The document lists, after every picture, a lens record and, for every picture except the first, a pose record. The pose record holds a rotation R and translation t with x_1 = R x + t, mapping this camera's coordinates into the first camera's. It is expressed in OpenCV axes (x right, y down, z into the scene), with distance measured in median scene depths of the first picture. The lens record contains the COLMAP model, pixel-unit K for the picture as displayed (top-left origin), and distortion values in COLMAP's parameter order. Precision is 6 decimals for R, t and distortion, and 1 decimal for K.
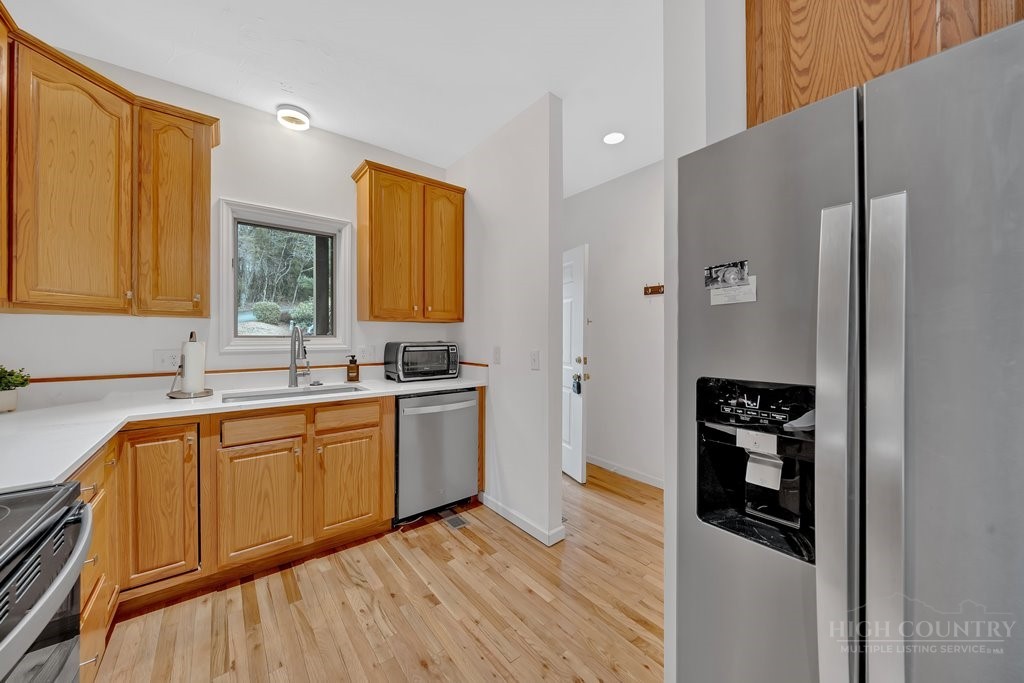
lens RADIAL K [[372.3, 0, 514.0], [0, 372.3, 335.1], [0, 0, 1]] dist [-0.004910, -0.000331]
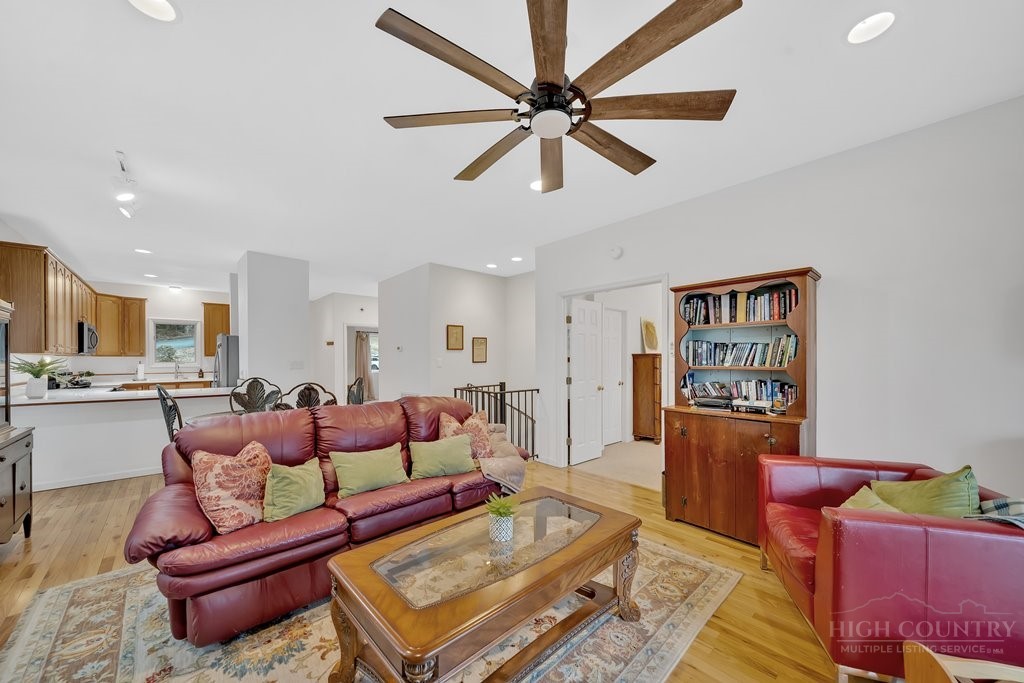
lens RADIAL K [[372.3, 0, 520.8], [0, 372.3, 358.5], [0, 0, 1]] dist [-0.004910, -0.000331]
pose [[0.995767, -0.007248, 0.091631, 1.987403], [0.006899, 0.999968, 0.004123, -0.019626], [-0.091658, -0.003474, 0.995784, -2.335304]]
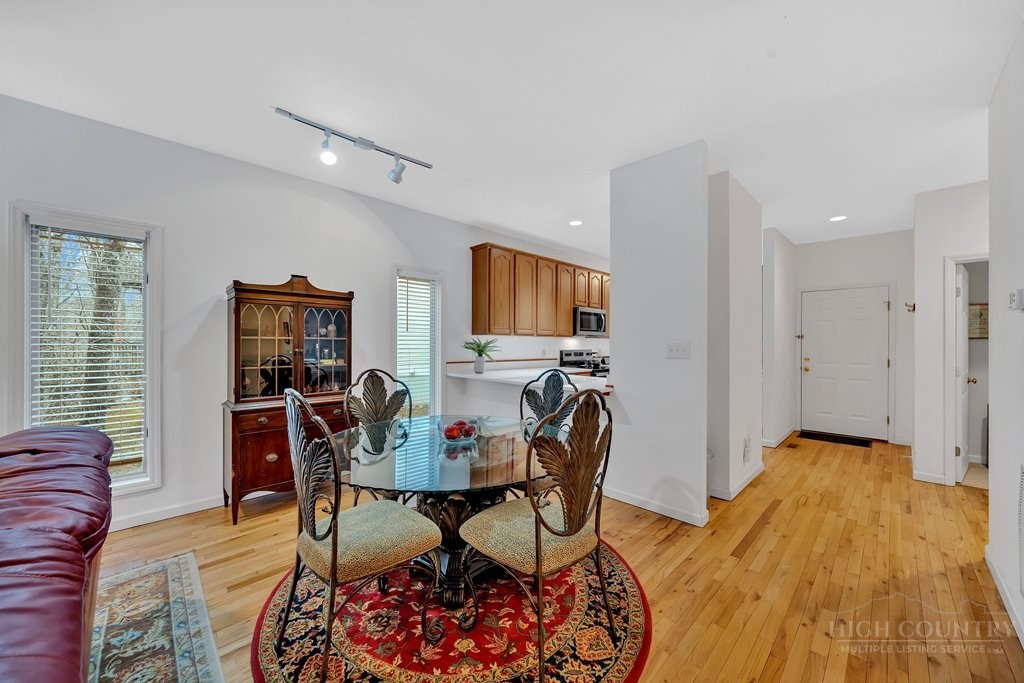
lens RADIAL K [[372.3, 0, 509.1], [0, 372.3, 343.1], [0, 0, 1]] dist [-0.004910, -0.000331]
pose [[0.089812, -0.003392, -0.995953, 1.945755], [-0.000938, 0.999993, -0.003491, -0.002160], [0.995958, 0.001248, 0.089808, -0.586801]]
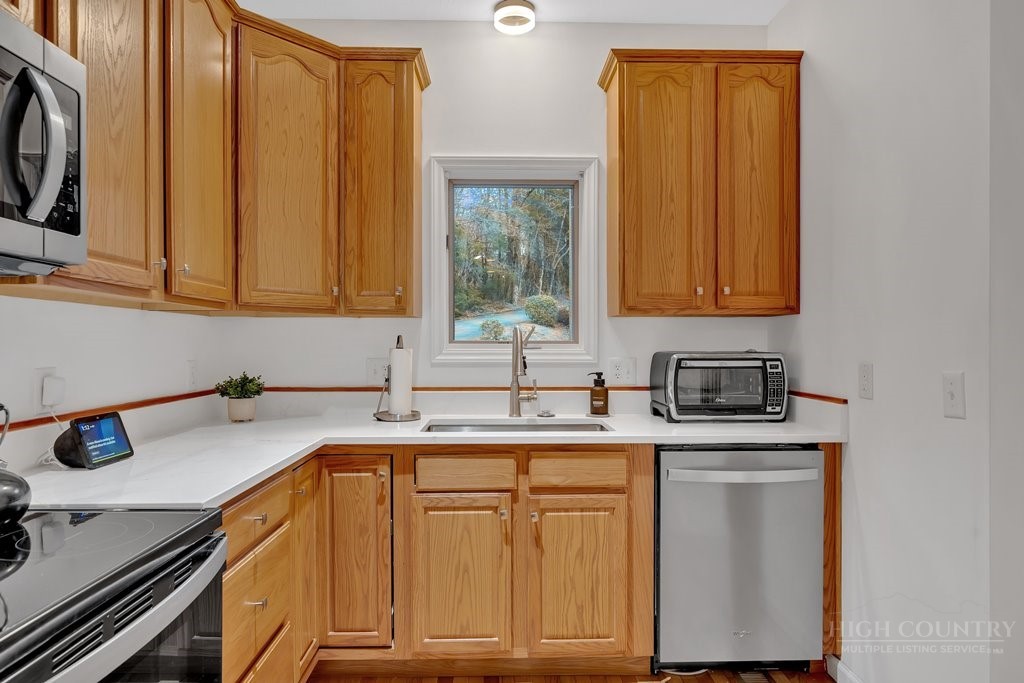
lens RADIAL K [[620.2, 0, 505.3], [0, 620.2, 342.6], [0, 0, 1]] dist [0.000787, -0.000035]
pose [[0.792937, 0.000200, -0.609303, 0.081237], [0.000683, 0.999999, 0.001218, 0.003913], [0.609303, -0.001382, 0.792936, 0.100203]]
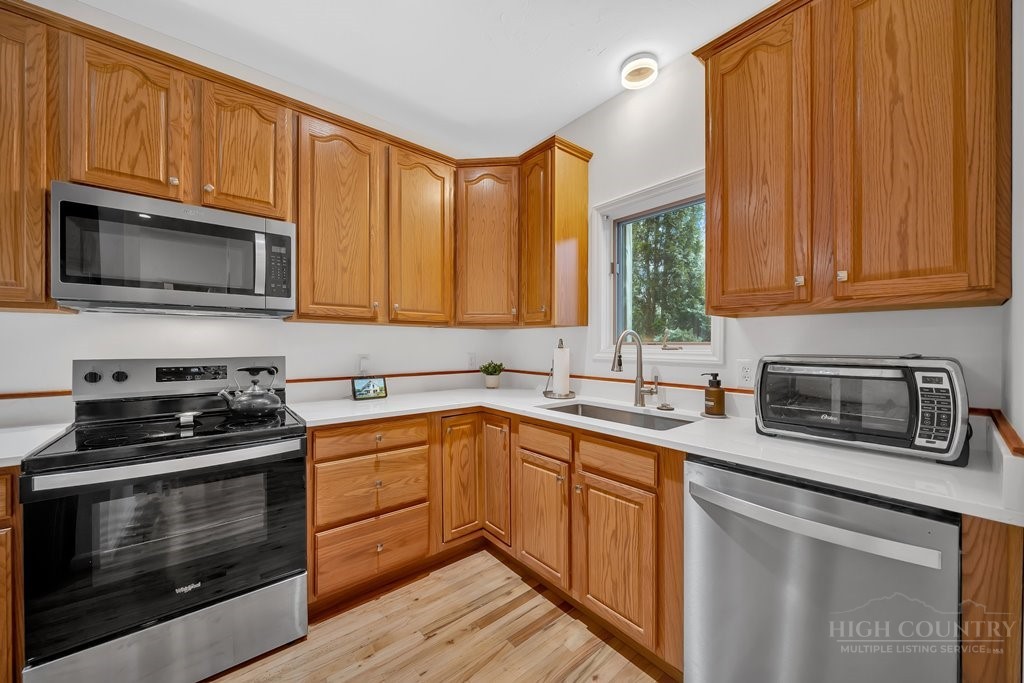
lens RADIAL K [[372.3, 0, 505.8], [0, 372.3, 345.0], [0, 0, 1]] dist [-0.004910, -0.000331]
pose [[0.010072, 0.002554, -0.999946, 0.217995], [-0.000233, 0.999997, 0.002552, 0.005830], [0.999949, 0.000207, 0.010073, 0.730888]]
